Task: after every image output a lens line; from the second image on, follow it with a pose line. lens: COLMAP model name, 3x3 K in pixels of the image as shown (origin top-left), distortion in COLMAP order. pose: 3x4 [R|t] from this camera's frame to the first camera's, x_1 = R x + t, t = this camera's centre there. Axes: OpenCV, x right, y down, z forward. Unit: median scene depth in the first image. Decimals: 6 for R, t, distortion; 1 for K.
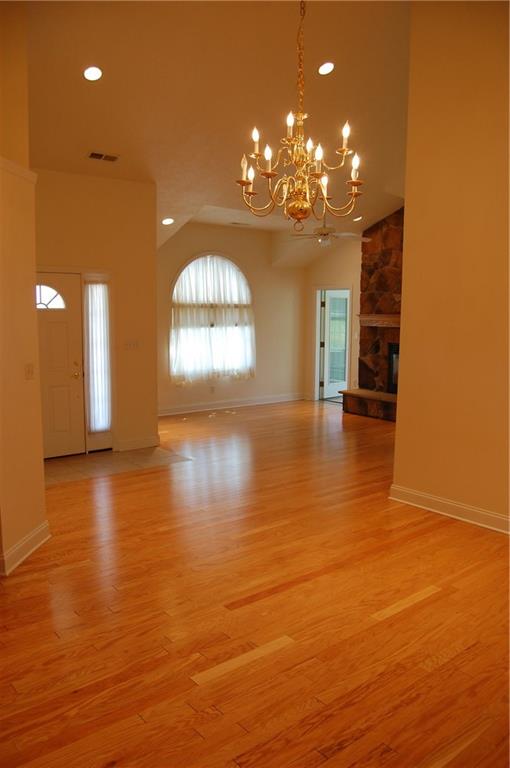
lens RADIAL K [[588.4, 0, 253.7], [0, 588.4, 391.8], [0, 0, 1]] dist [-0.095839, 0.005161]
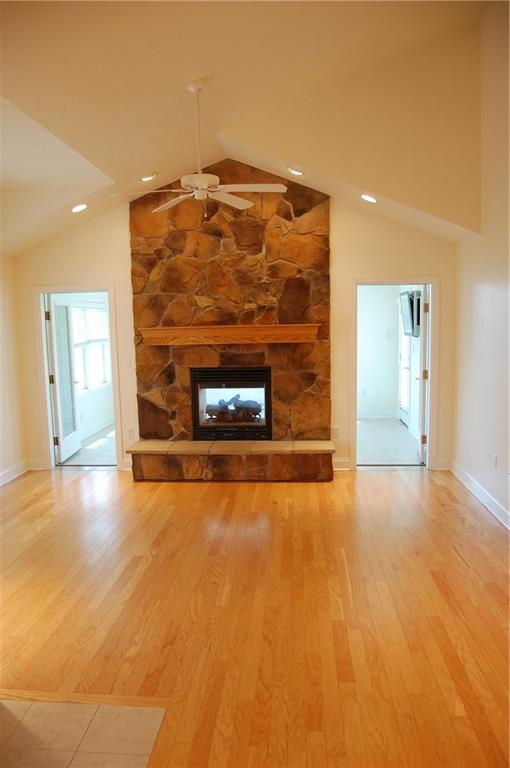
lens RADIAL K [[588.4, 0, 253.7], [0, 588.4, 391.8], [0, 0, 1]] dist [-0.095839, 0.005161]
pose [[0.692229, -0.111092, 0.713076, -0.205946], [0.127731, 0.991341, 0.030446, -0.066229], [-0.710284, 0.070007, 0.700425, 0.460617]]
